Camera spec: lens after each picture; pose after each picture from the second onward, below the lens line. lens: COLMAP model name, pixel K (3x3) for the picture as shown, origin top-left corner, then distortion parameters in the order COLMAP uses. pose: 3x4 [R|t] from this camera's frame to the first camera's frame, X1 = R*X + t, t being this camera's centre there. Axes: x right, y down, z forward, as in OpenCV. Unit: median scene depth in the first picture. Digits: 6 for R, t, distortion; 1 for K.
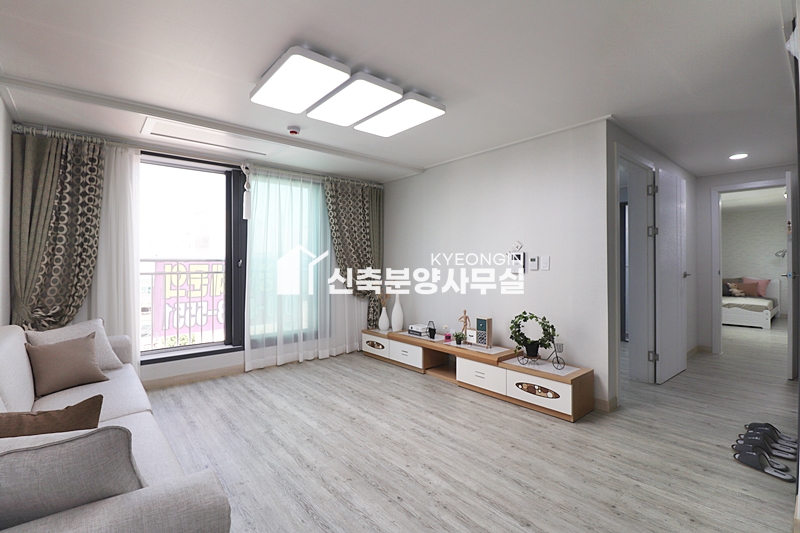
lens RADIAL K [[367.9, 0, 405.0], [0, 367.9, 260.6], [0, 0, 1]] dist [-0.001393, -0.013970]
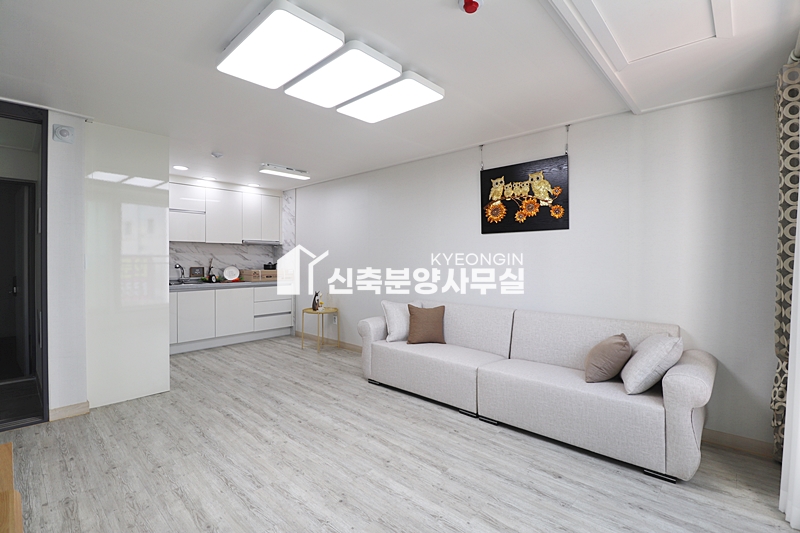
lens RADIAL K [[367.9, 0, 405.0], [0, 367.9, 260.6], [0, 0, 1]] dist [-0.001393, -0.013970]
pose [[-0.993544, 0.000533, -0.113445, -0.181313], [0.000610, 1.000000, -0.000648, -0.003749], [0.113445, -0.000713, -0.993544, 1.699012]]
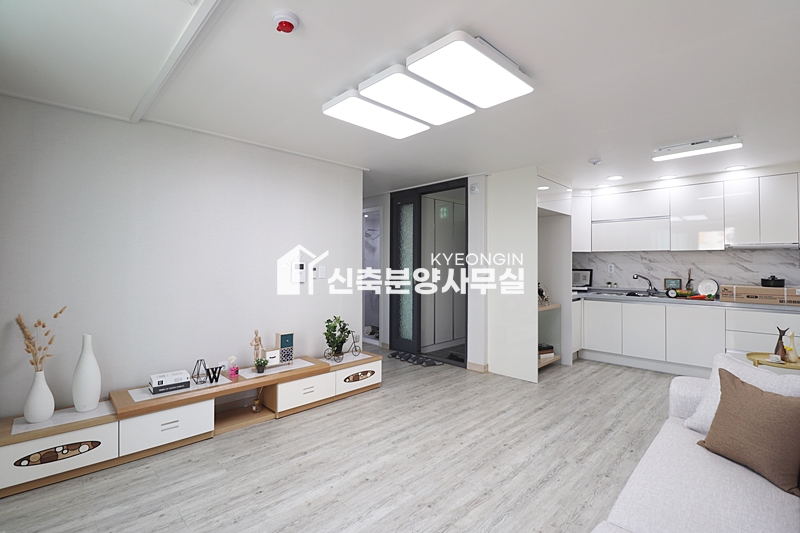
lens RADIAL K [[367.9, 0, 405.0], [0, 367.9, 260.6], [0, 0, 1]] dist [-0.001393, -0.013970]
pose [[-0.062751, 0.010158, 0.997978, -0.932974], [-0.011462, 0.999875, -0.010898, -0.022238], [-0.997963, -0.012123, -0.062627, 0.990187]]
